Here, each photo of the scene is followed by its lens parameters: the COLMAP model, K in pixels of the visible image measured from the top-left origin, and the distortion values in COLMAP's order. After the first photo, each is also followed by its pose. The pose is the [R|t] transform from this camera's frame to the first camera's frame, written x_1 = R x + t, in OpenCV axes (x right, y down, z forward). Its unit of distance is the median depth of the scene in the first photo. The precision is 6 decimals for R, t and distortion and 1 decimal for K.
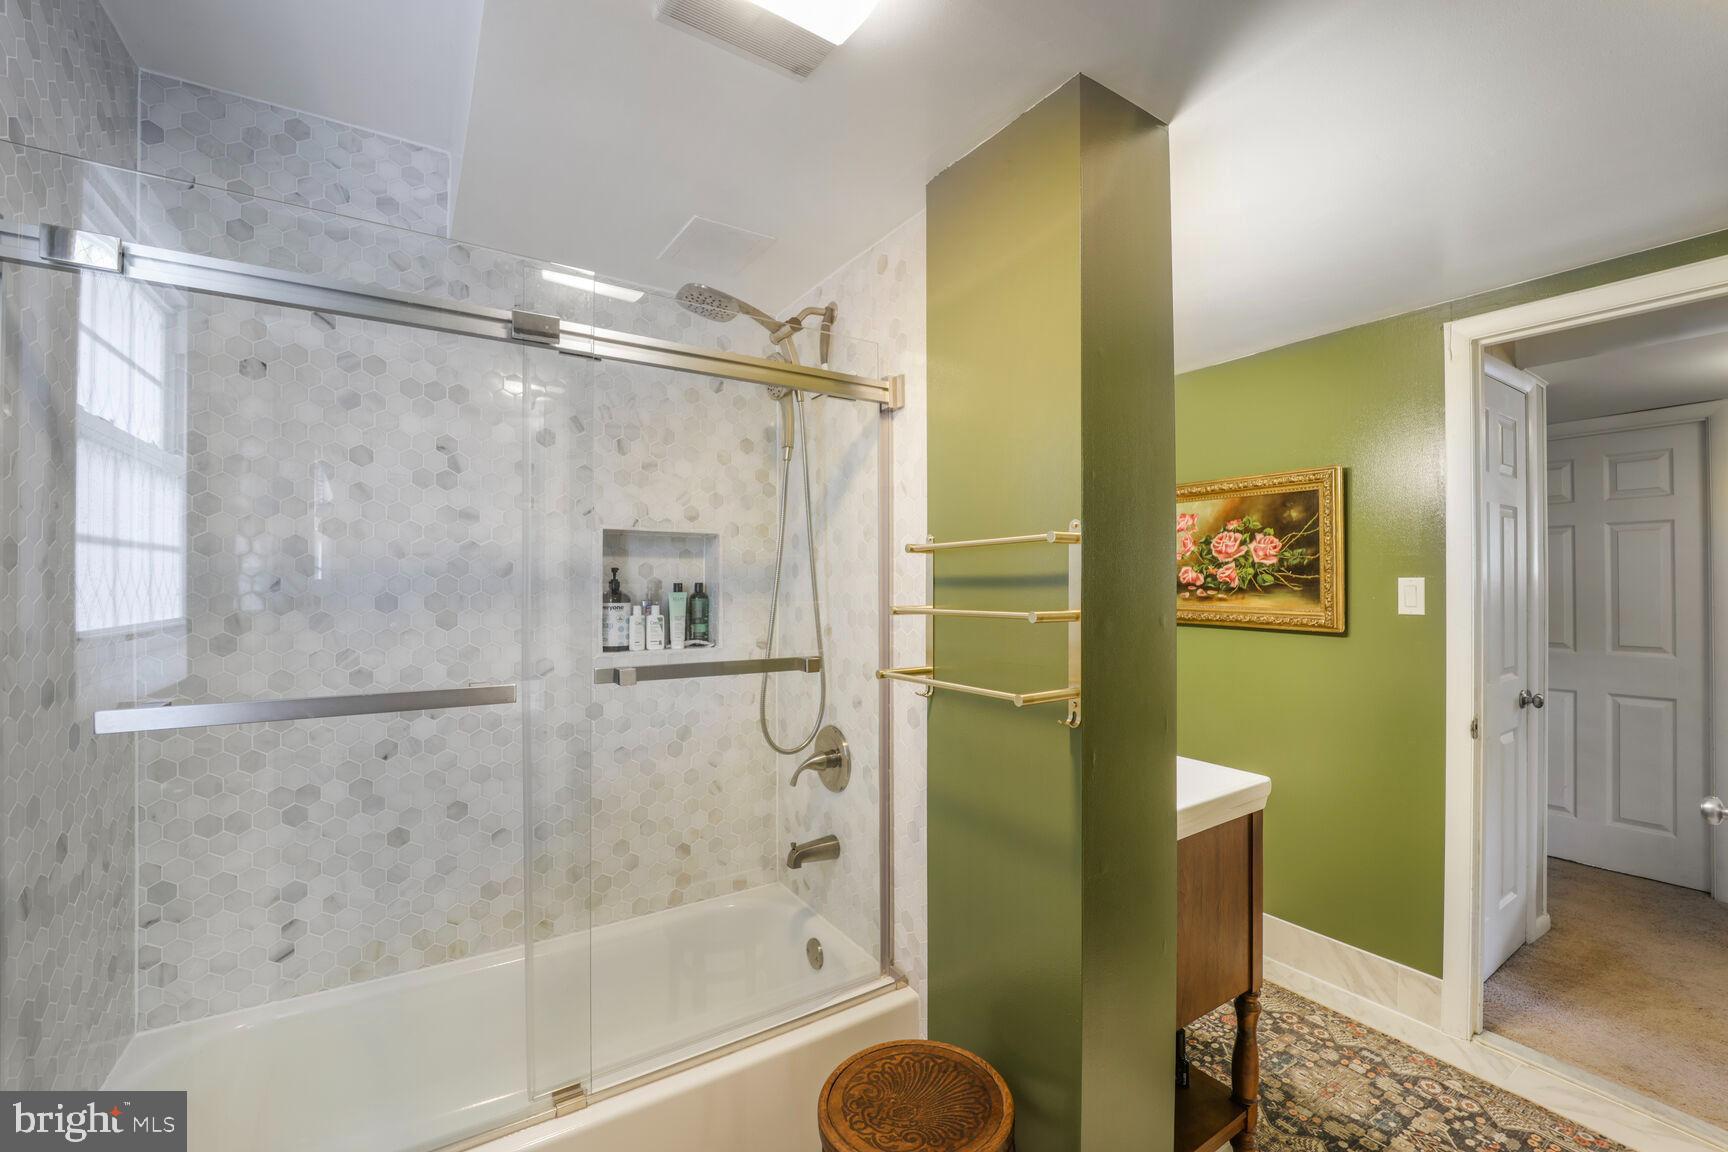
lens RADIAL K [[701.9, 0, 864.6], [0, 701.9, 580.0], [0, 0, 1]] dist [-0.020171, 0.000264]
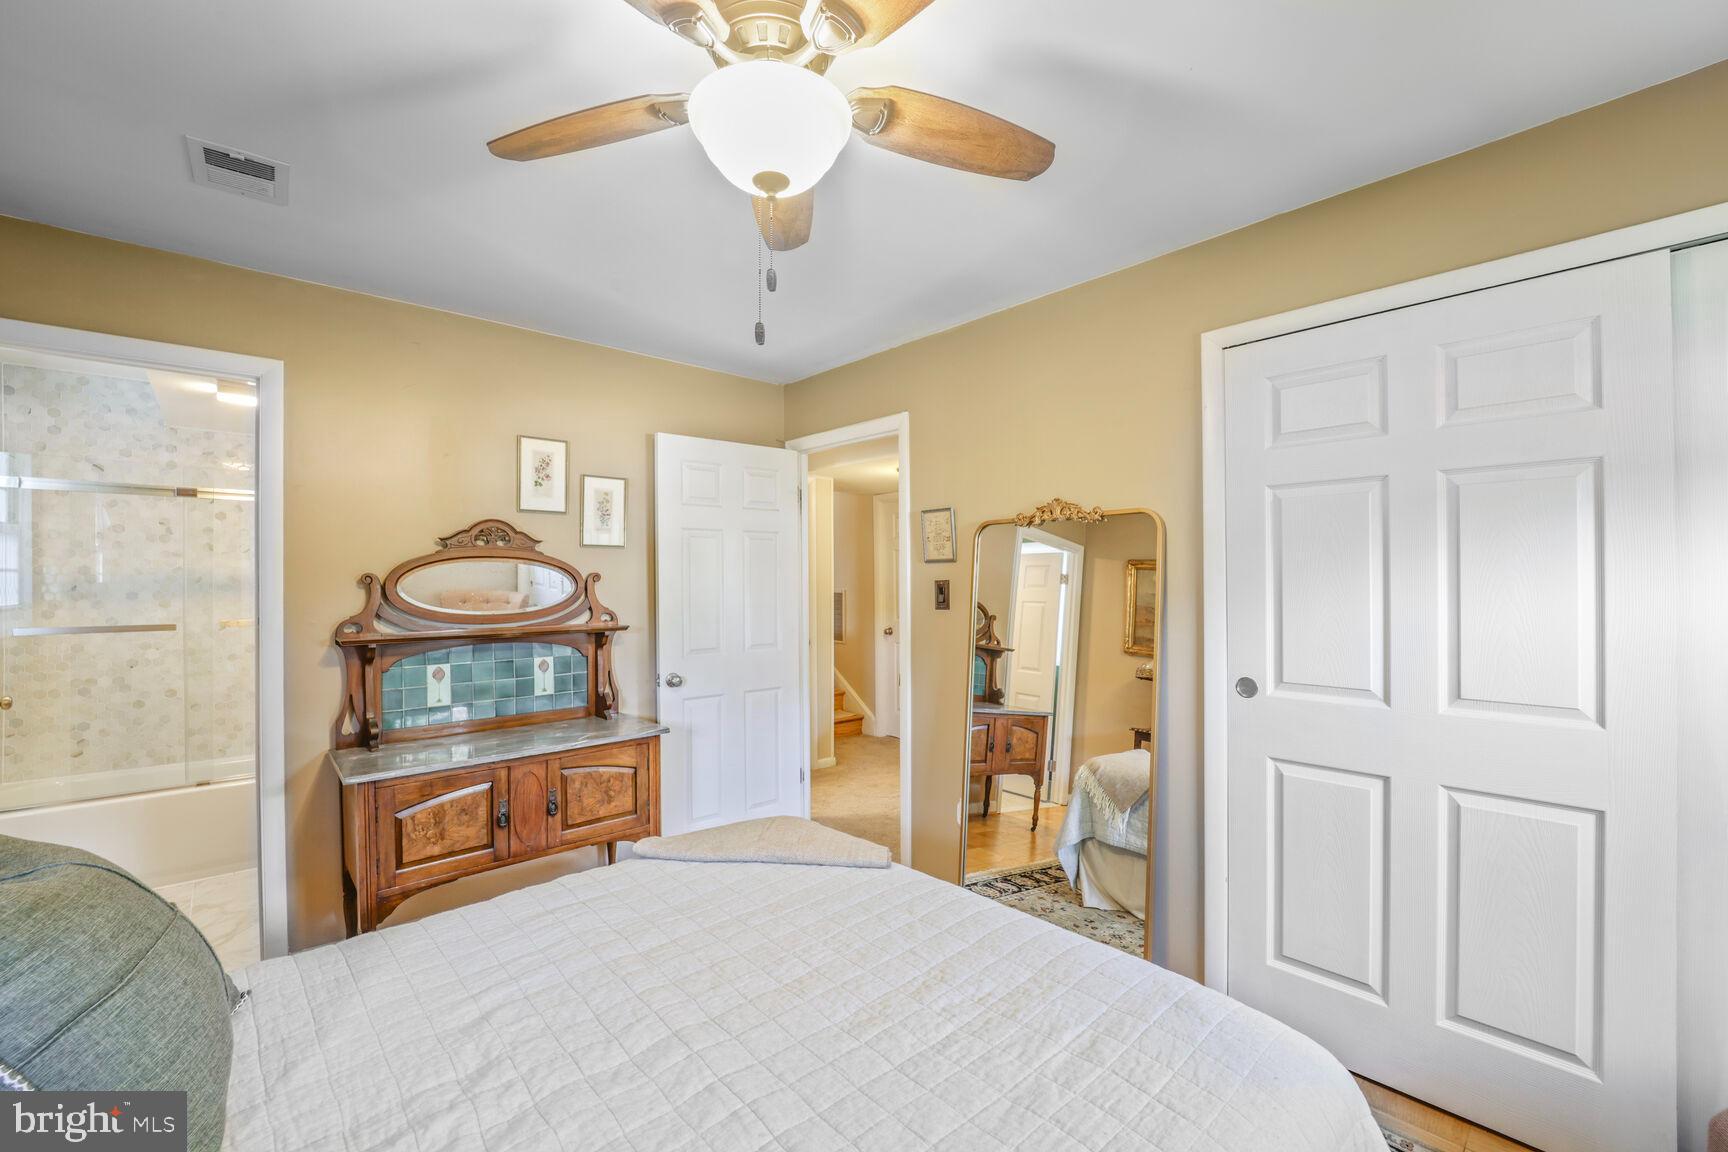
lens RADIAL K [[701.9, 0, 868.4], [0, 701.9, 575.3], [0, 0, 1]] dist [-0.020171, 0.000264]
pose [[0.980750, -0.003074, 0.195244, 1.194237], [0.003069, 0.999995, 0.000326, -0.025722], [-0.195244, 0.000279, 0.980755, -1.609531]]
